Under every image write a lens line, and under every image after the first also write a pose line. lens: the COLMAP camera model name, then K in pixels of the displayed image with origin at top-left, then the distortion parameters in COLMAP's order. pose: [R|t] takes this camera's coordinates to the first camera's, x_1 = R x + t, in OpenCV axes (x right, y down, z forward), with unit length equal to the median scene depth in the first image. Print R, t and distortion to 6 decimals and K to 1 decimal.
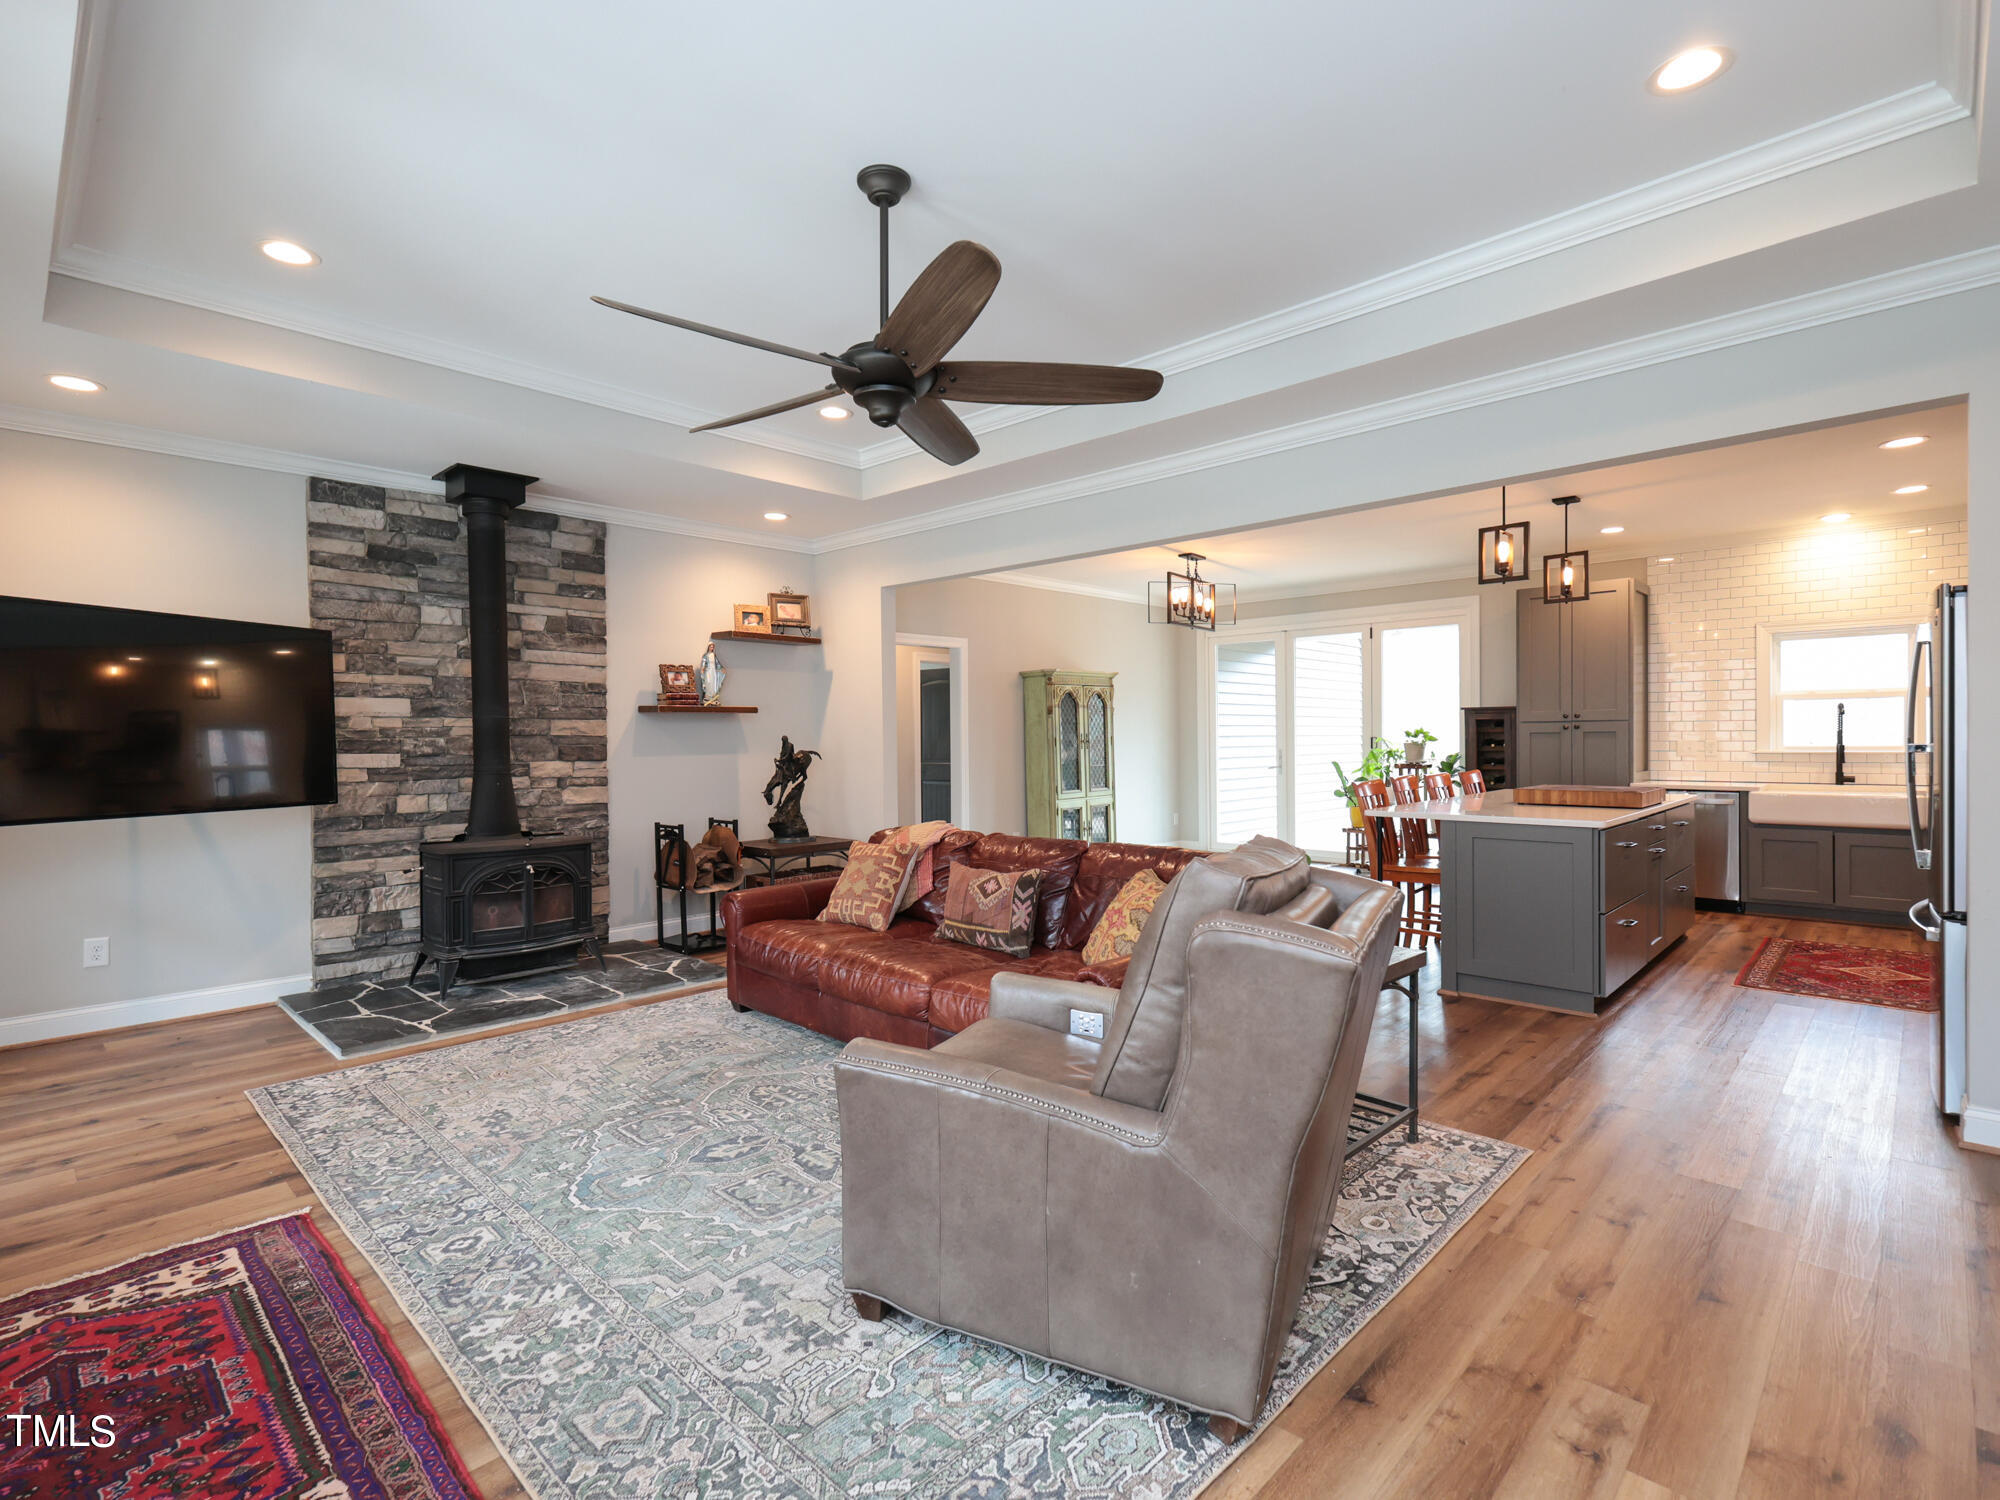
lens RADIAL K [[970.0, 0, 995.0], [0, 970.0, 749.0], [0, 0, 1]] dist [0.003389, 0.000571]
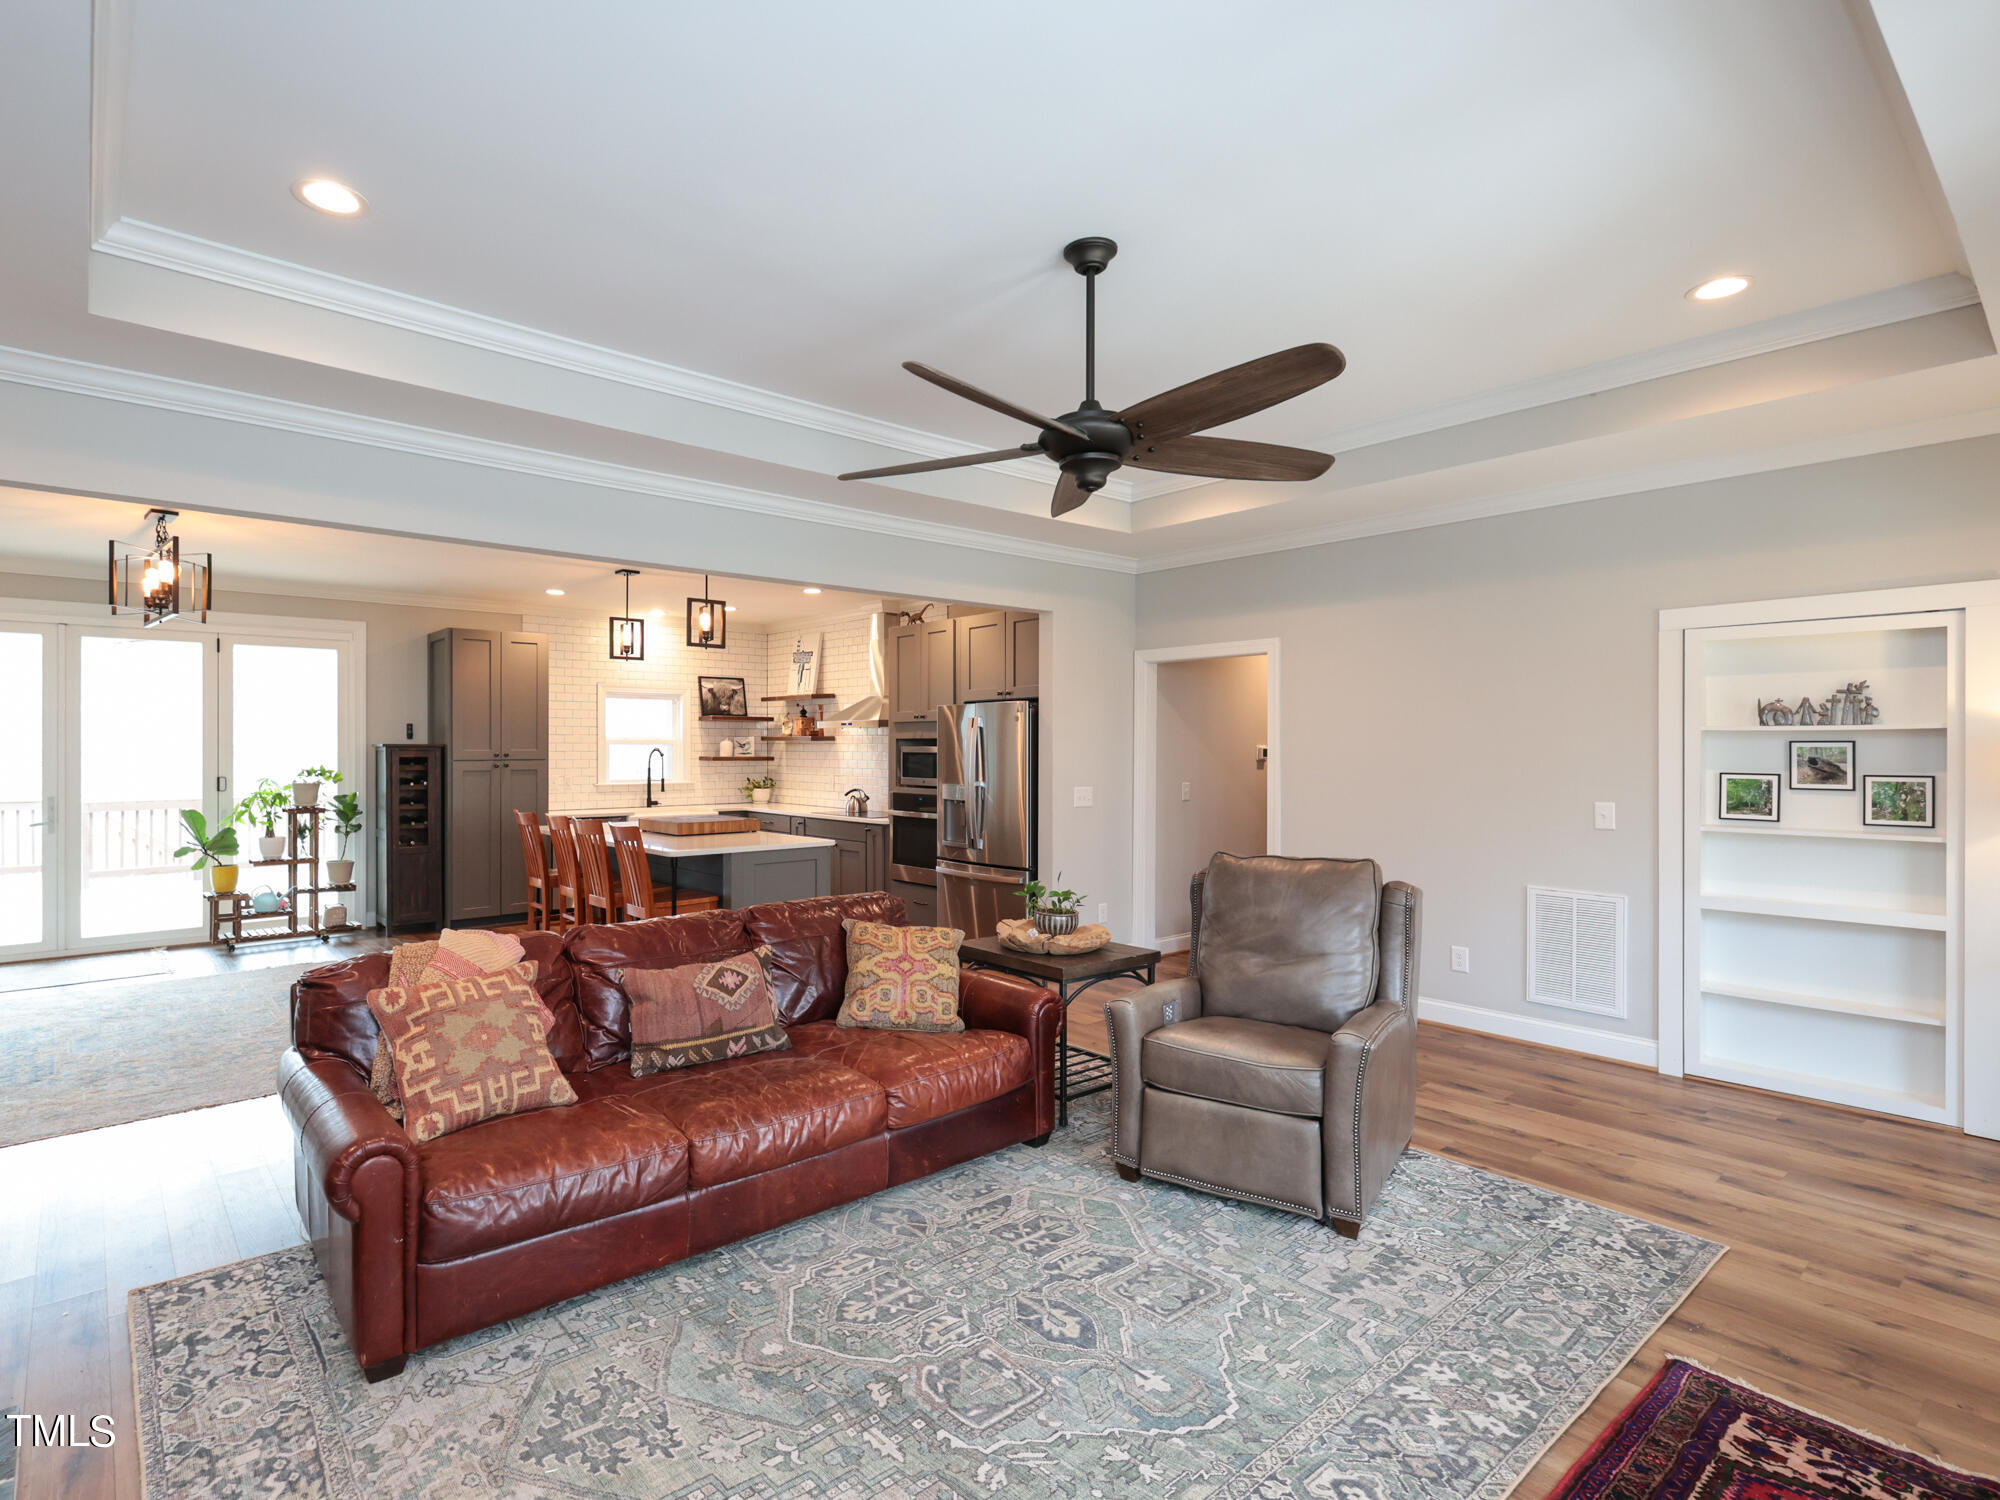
lens RADIAL K [[1030.9, 0, 910.6], [0, 1030.9, 746.4], [0, 0, 1]] dist [0.009453, -0.001679]
pose [[0.103135, 0.012738, 0.994586, -0.819003], [0.011735, 0.999833, -0.014022, -0.037437], [-0.994598, 0.013117, 0.102969, 0.737290]]
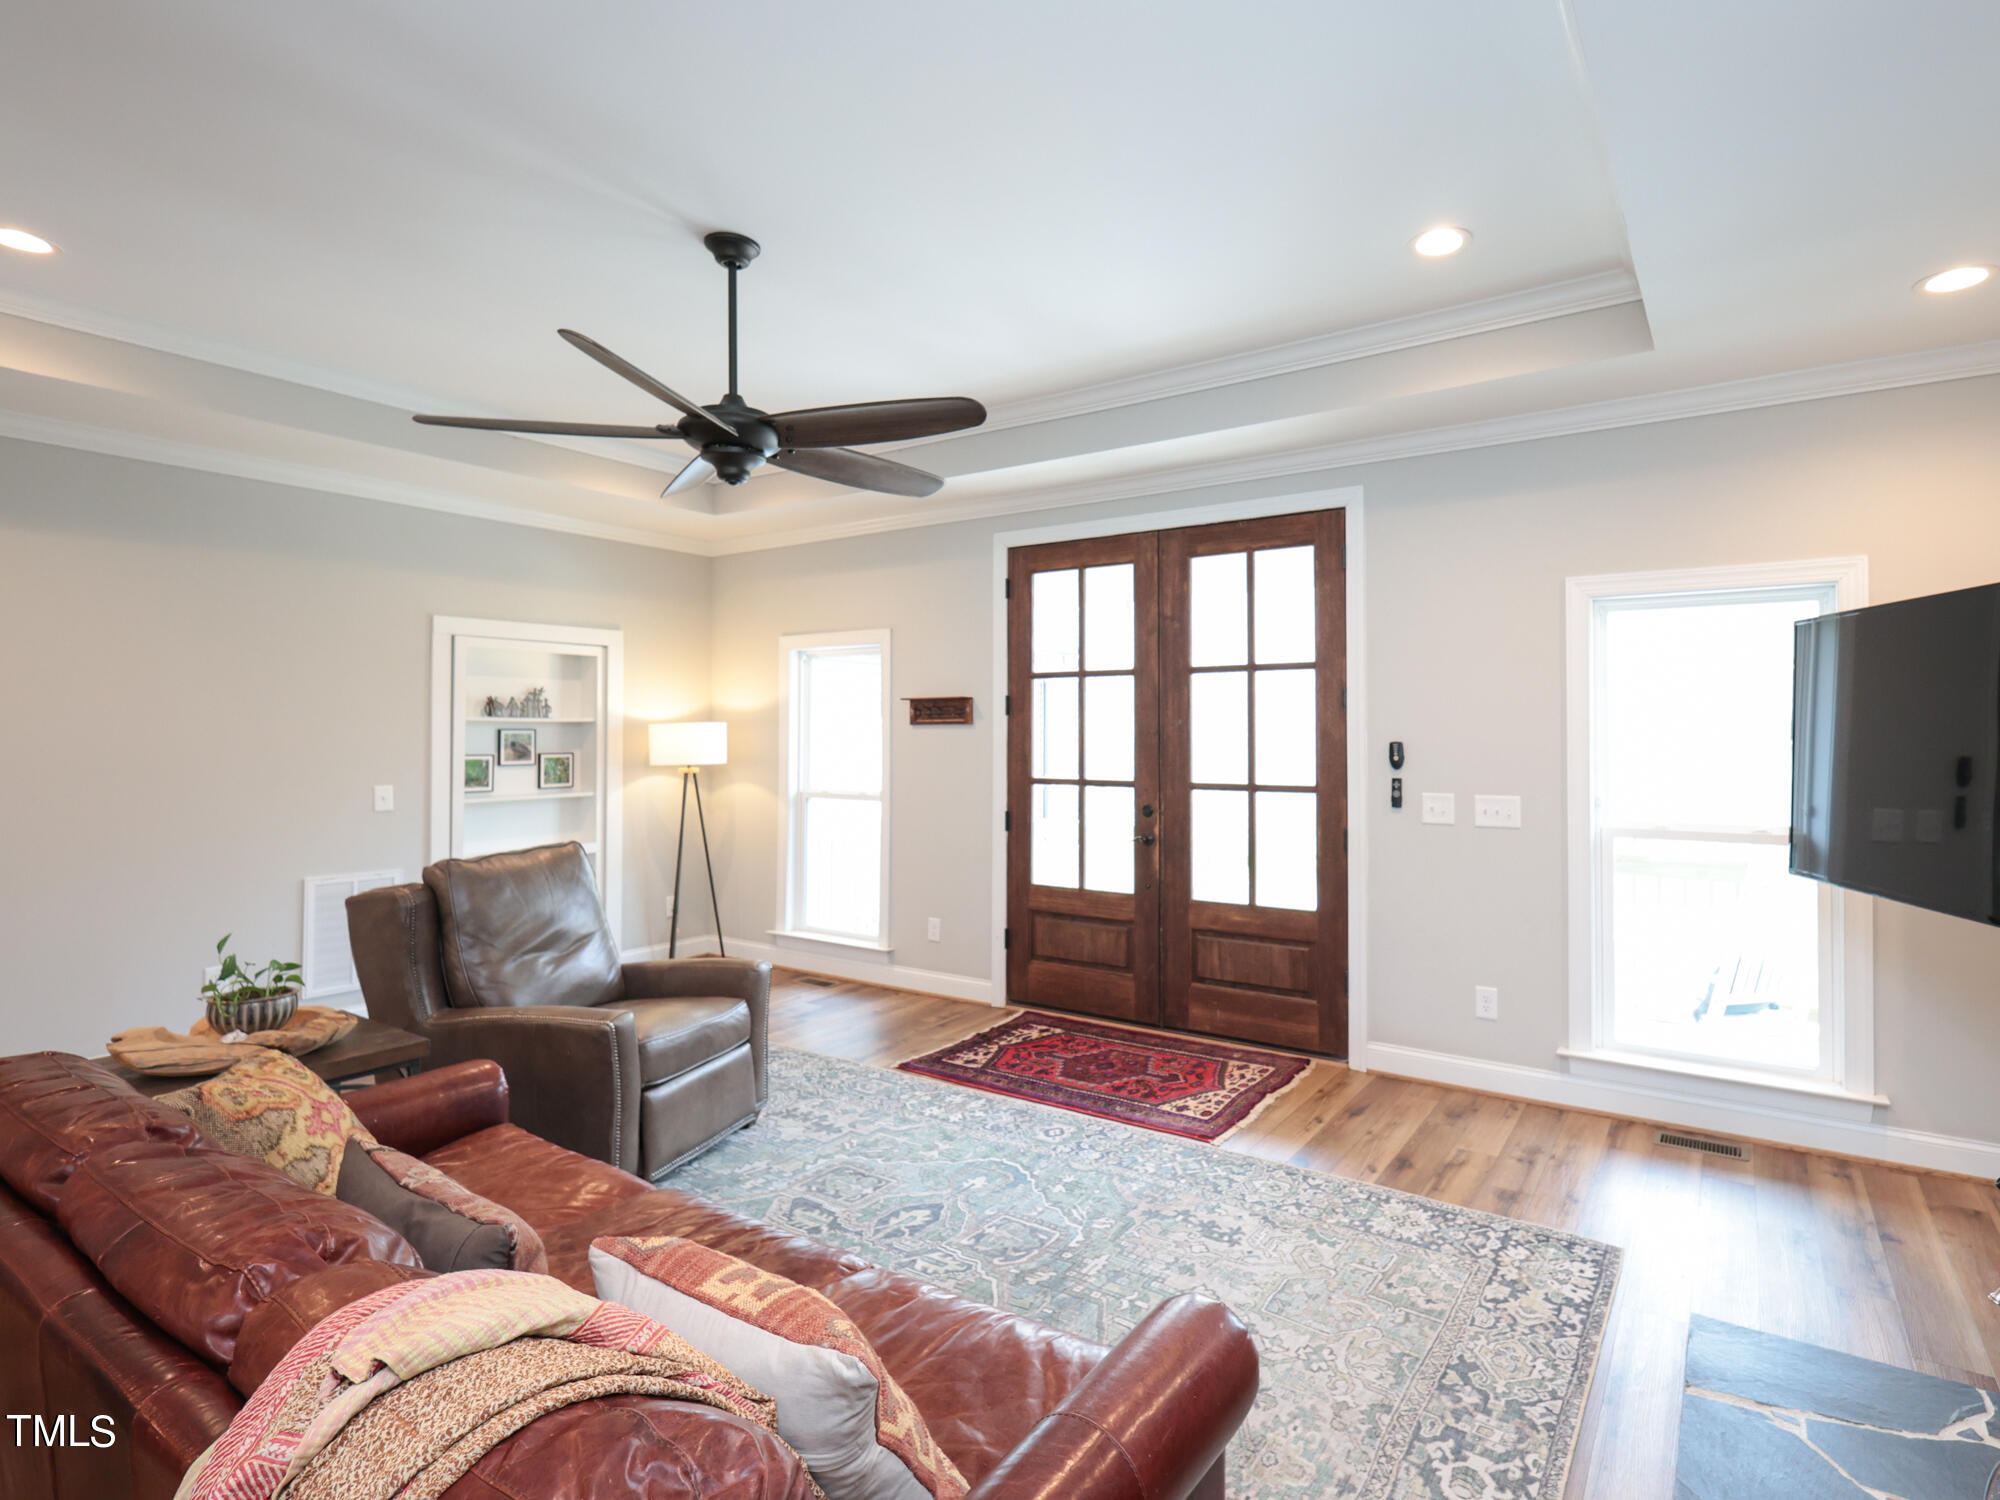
lens RADIAL K [[1005.1, 0, 1122.8], [0, 1005.1, 723.5], [0, 0, 1]] dist [-0.002043, -0.000328]
pose [[-0.970950, 0.007261, -0.239171, -0.174674], [0.005425, 0.999951, 0.008336, -0.061083], [0.239220, 0.006796, -0.970942, 1.444516]]
